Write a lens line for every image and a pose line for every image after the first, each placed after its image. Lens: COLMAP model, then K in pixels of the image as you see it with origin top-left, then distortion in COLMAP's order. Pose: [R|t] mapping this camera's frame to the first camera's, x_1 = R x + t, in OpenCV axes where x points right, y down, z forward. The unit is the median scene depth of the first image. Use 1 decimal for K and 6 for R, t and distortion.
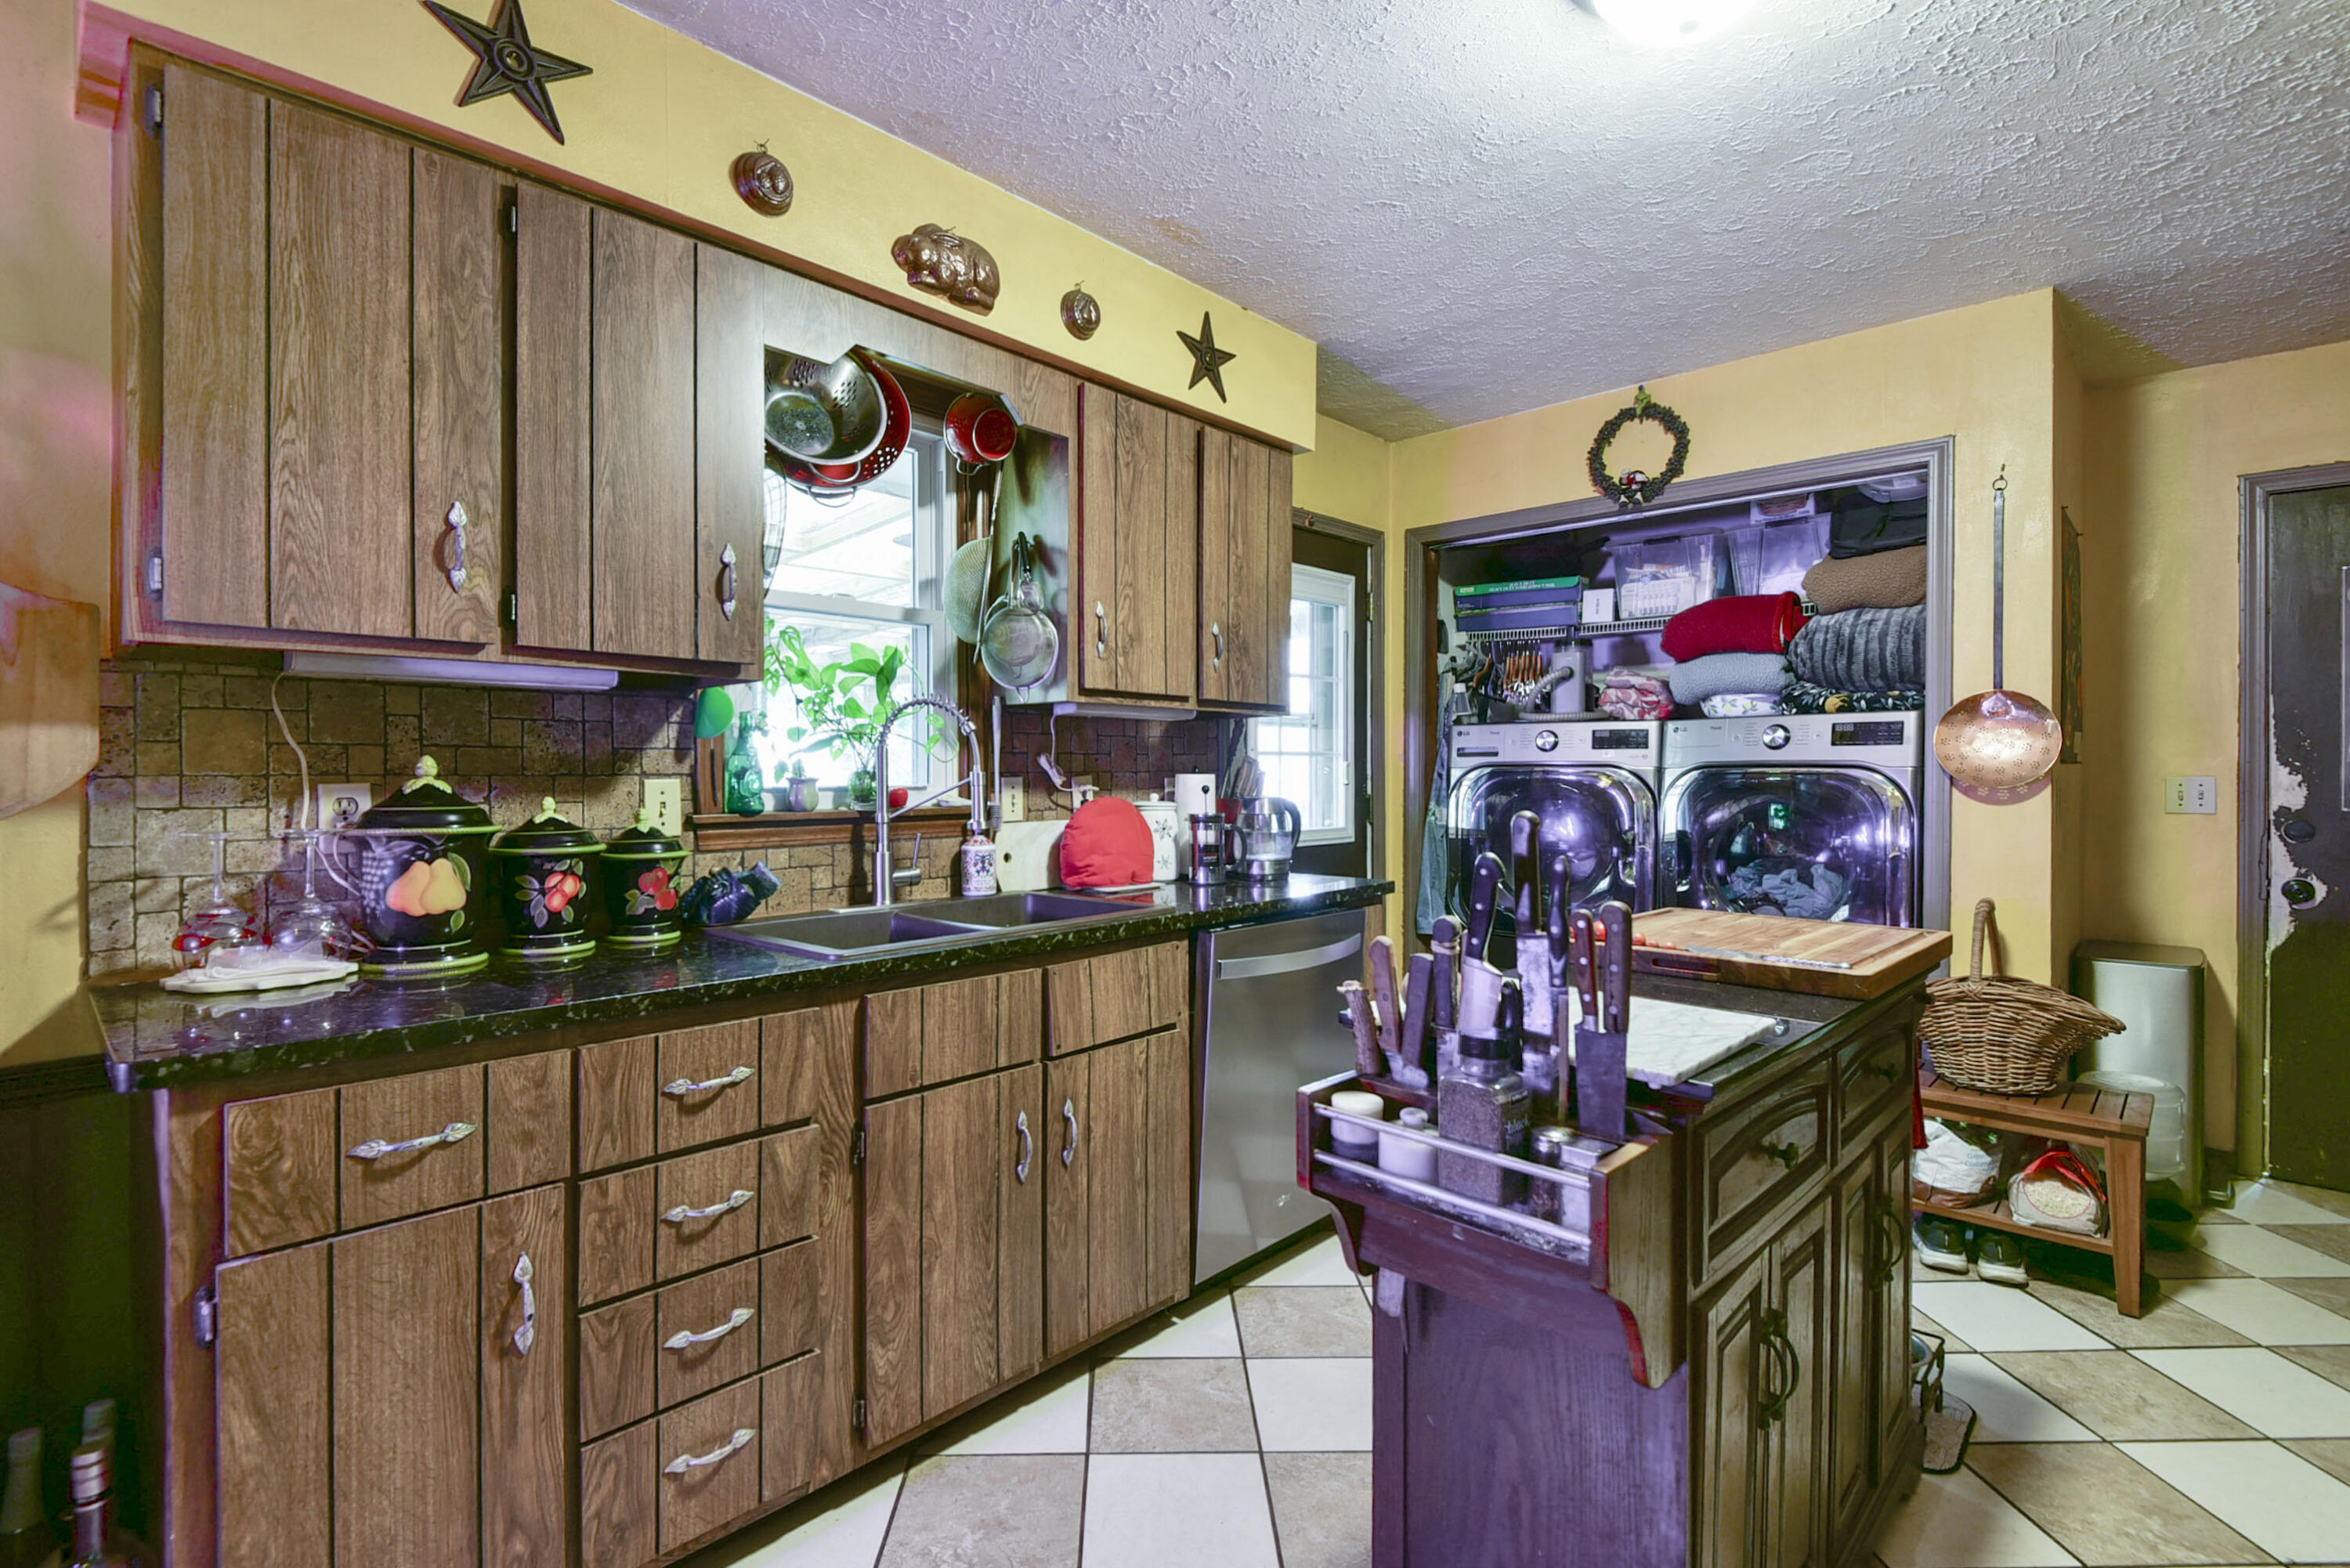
lens RADIAL K [[1088.2, 0, 1175.0], [0, 1088.2, 784.0], [0, 0, 1]] dist [-0.000162, -0.000505]
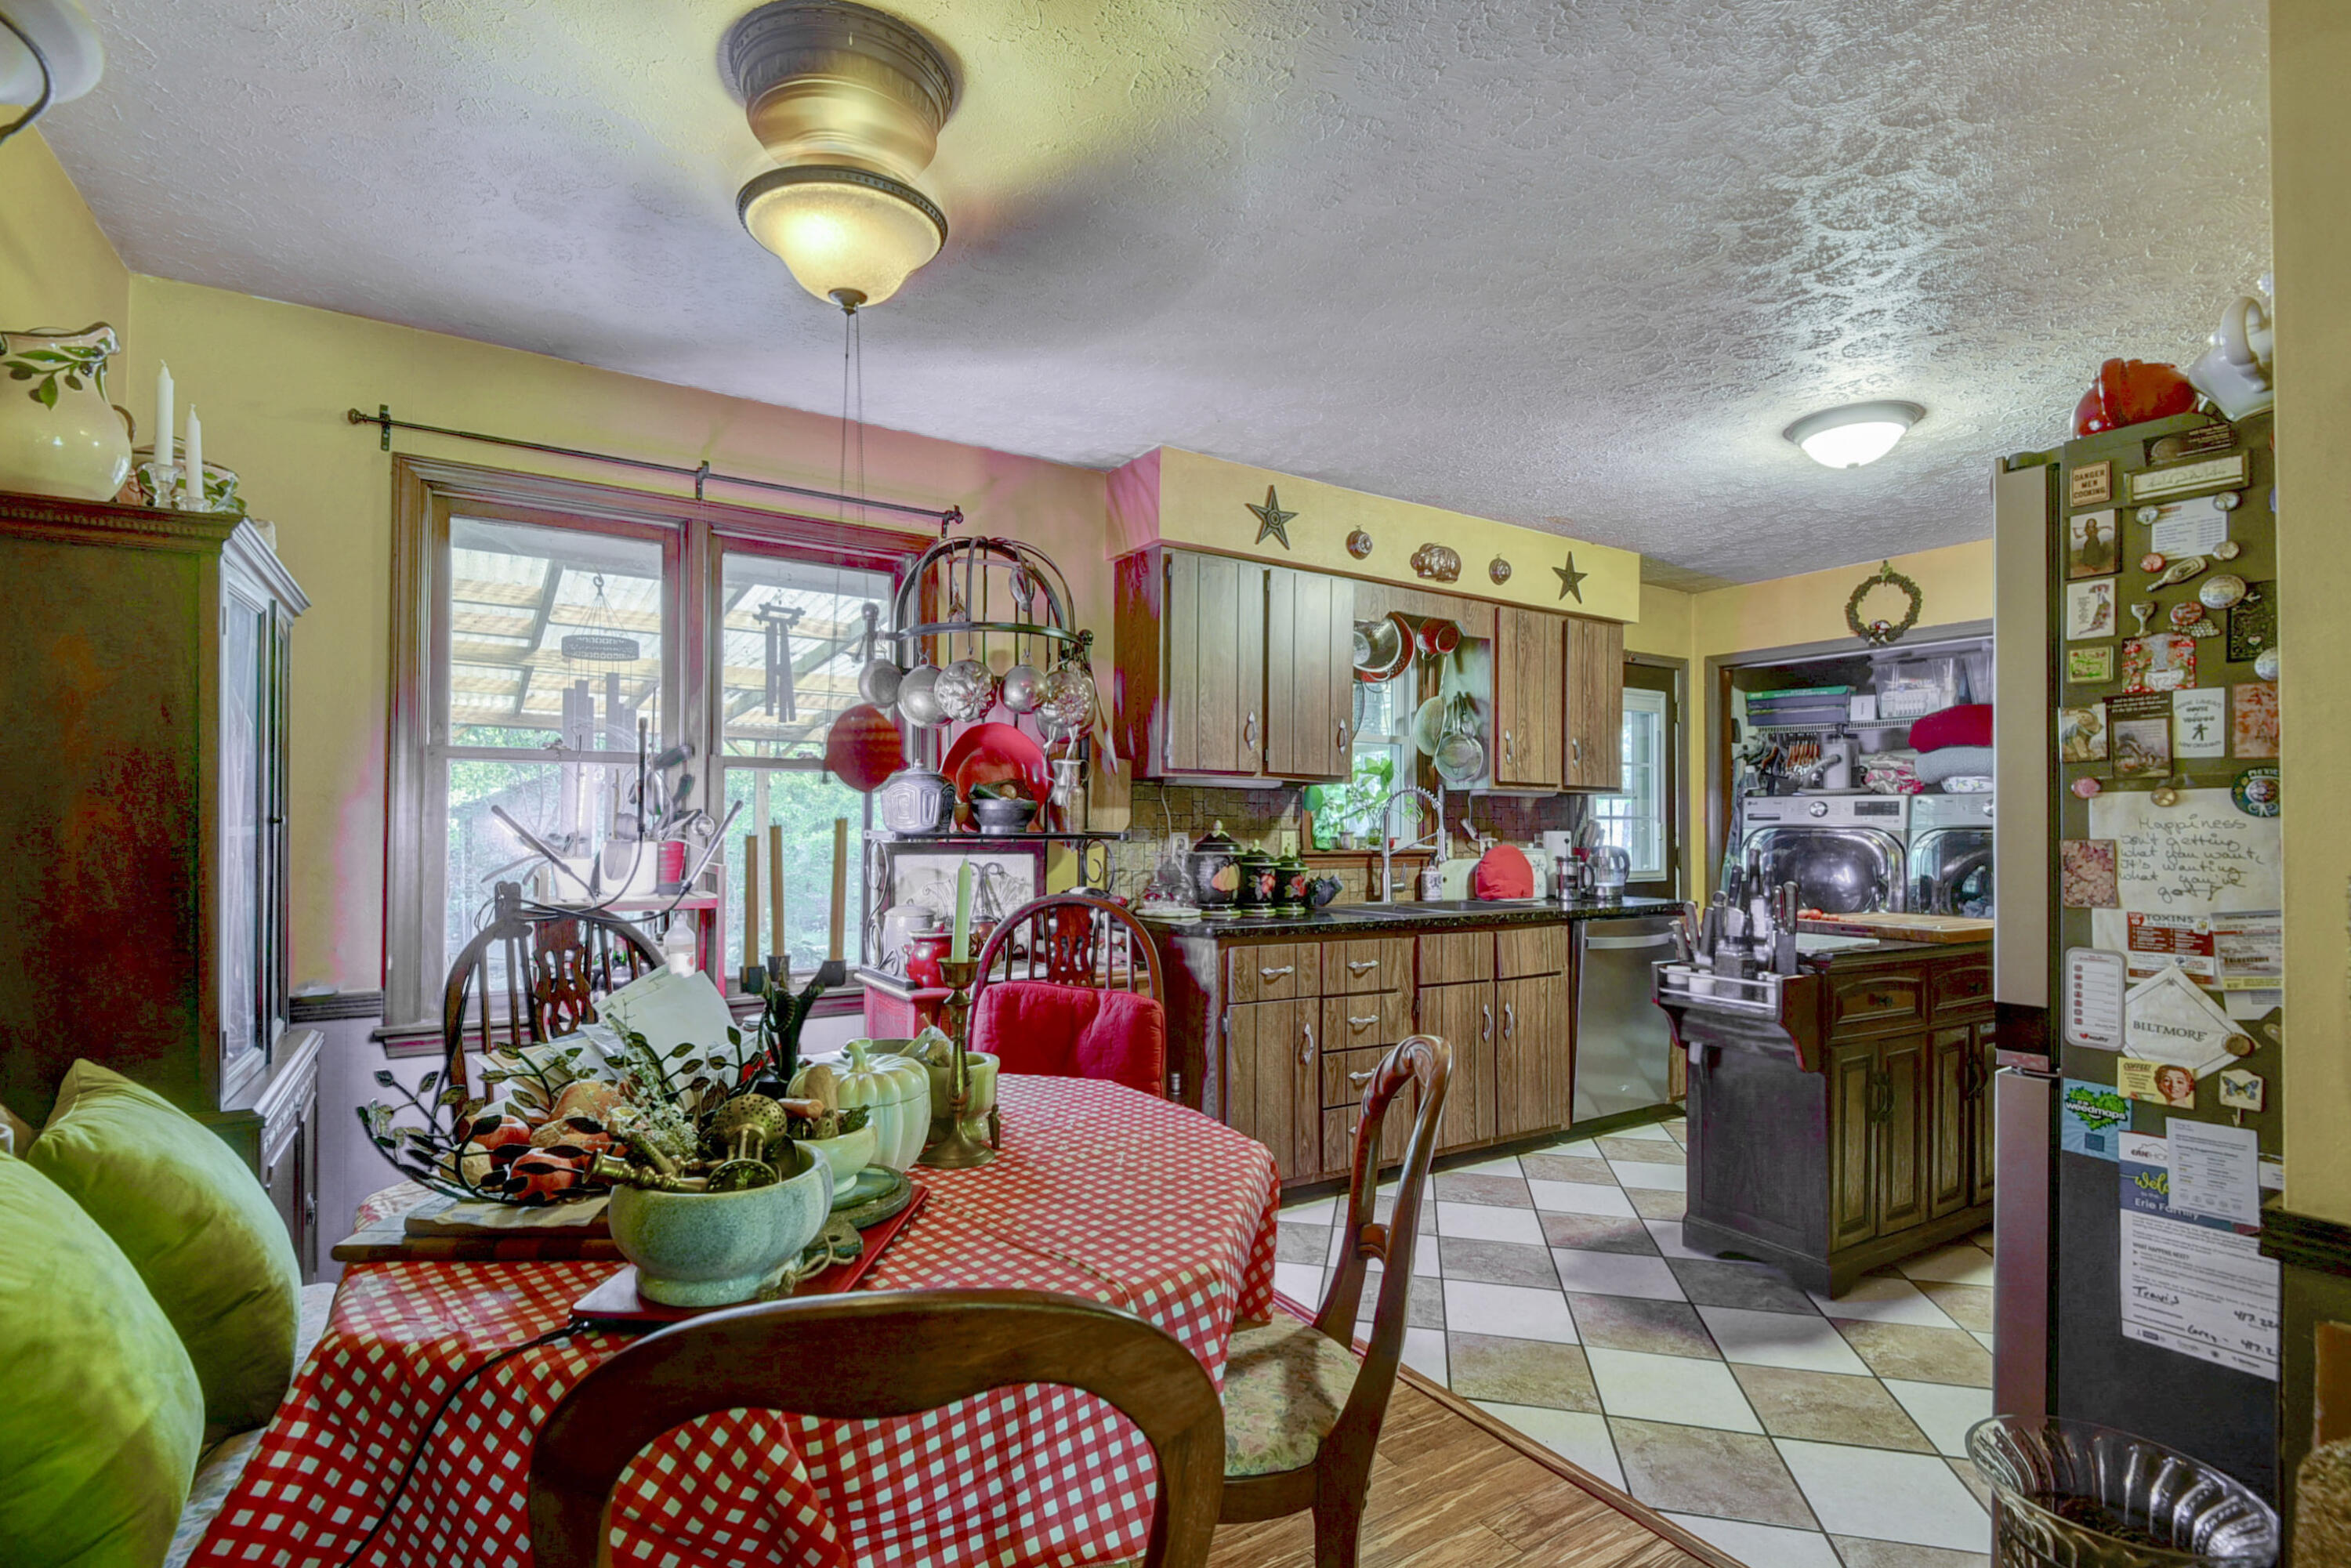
lens RADIAL K [[1098.1, 0, 1117.5], [0, 1098.1, 806.0], [0, 0, 1]] dist [-0.016374, -0.000790]
pose [[0.957983, 0.000550, -0.286826, -0.143052], [-0.009705, 0.999488, -0.030495, 0.009306], [0.286662, 0.031997, 0.957497, -0.730093]]
